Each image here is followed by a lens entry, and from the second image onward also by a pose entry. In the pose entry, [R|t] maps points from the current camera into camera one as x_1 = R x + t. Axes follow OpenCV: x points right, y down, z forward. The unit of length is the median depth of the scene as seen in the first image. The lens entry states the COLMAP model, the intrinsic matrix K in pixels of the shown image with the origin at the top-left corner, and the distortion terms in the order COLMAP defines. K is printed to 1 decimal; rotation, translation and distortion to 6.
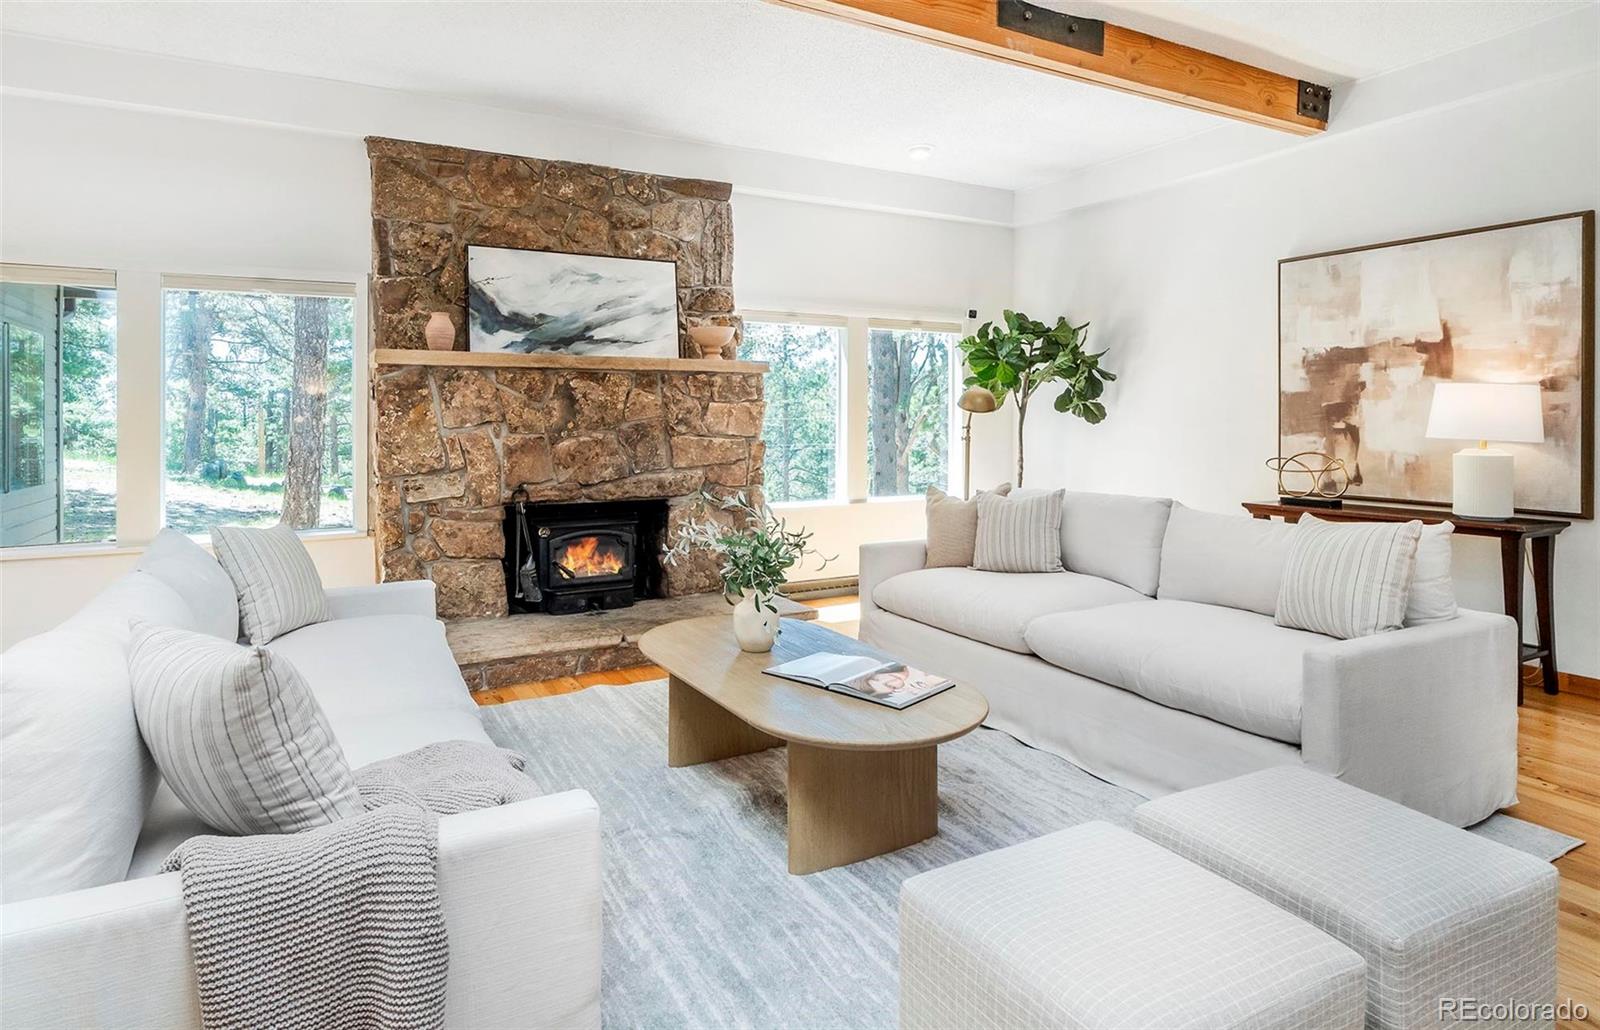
lens RADIAL K [[892.2, 0, 749.7], [0, 892.2, 428.3], [0, 0, 1]] dist [-0.001568, 0.001565]
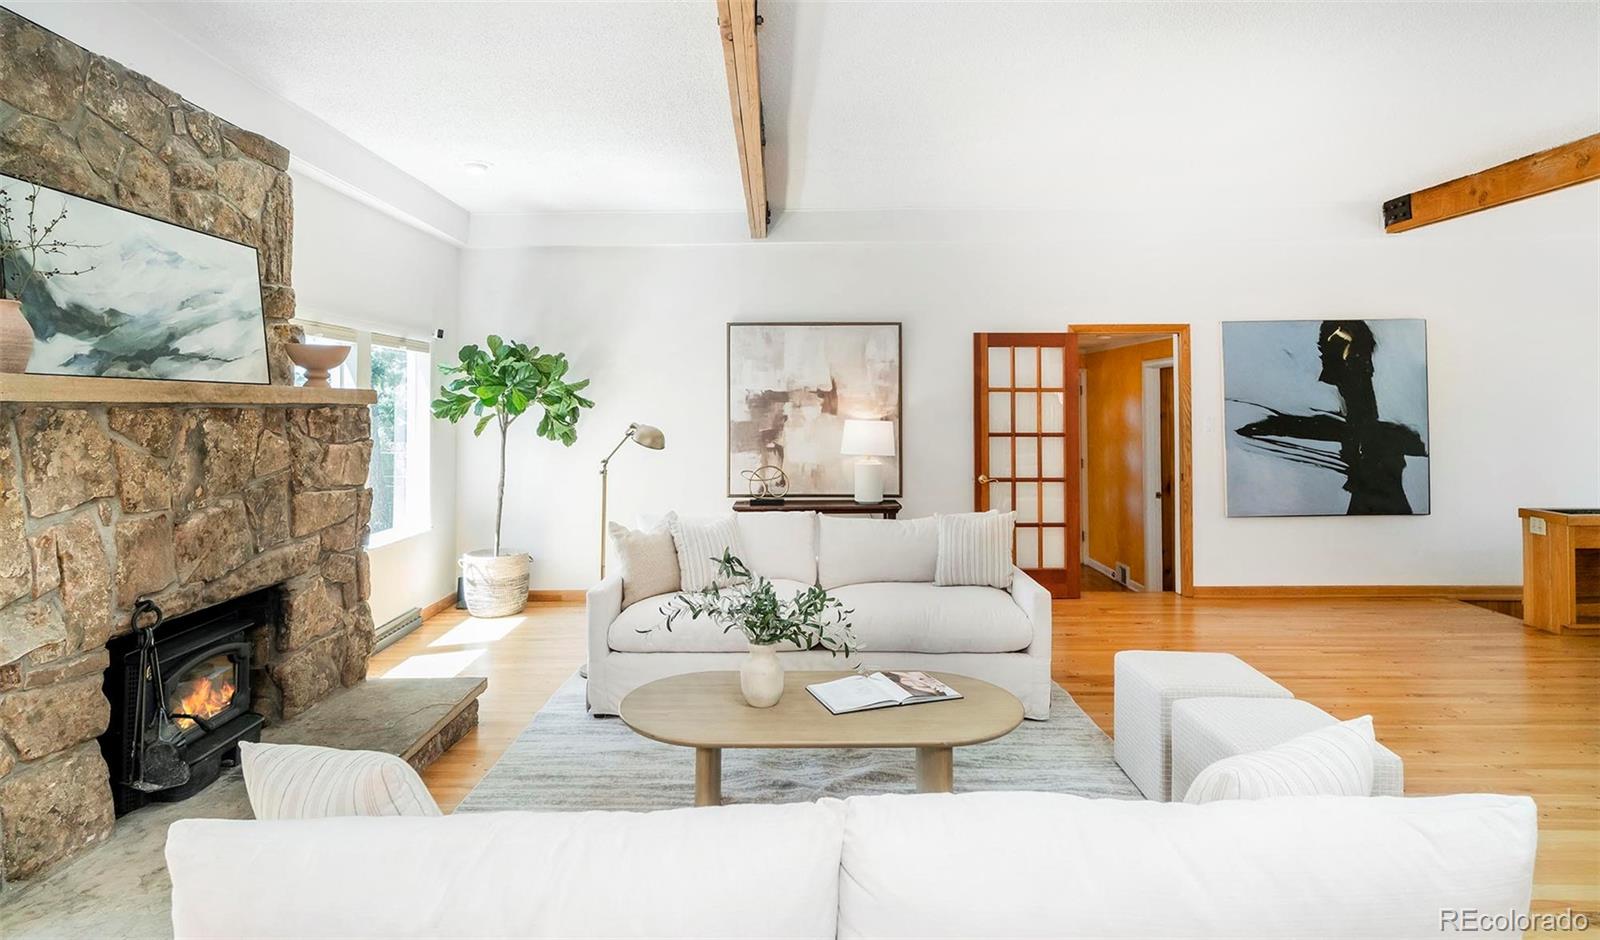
lens RADIAL K [[875.6, 0, 808.0], [0, 875.6, 393.2], [0, 0, 1]] dist [-0.006777, 0.001624]
pose [[0.440030, 0.014883, 0.897860, -0.566990], [0.011607, 0.999685, -0.022259, -0.054487], [-0.897908, 0.020216, 0.439718, 0.329423]]
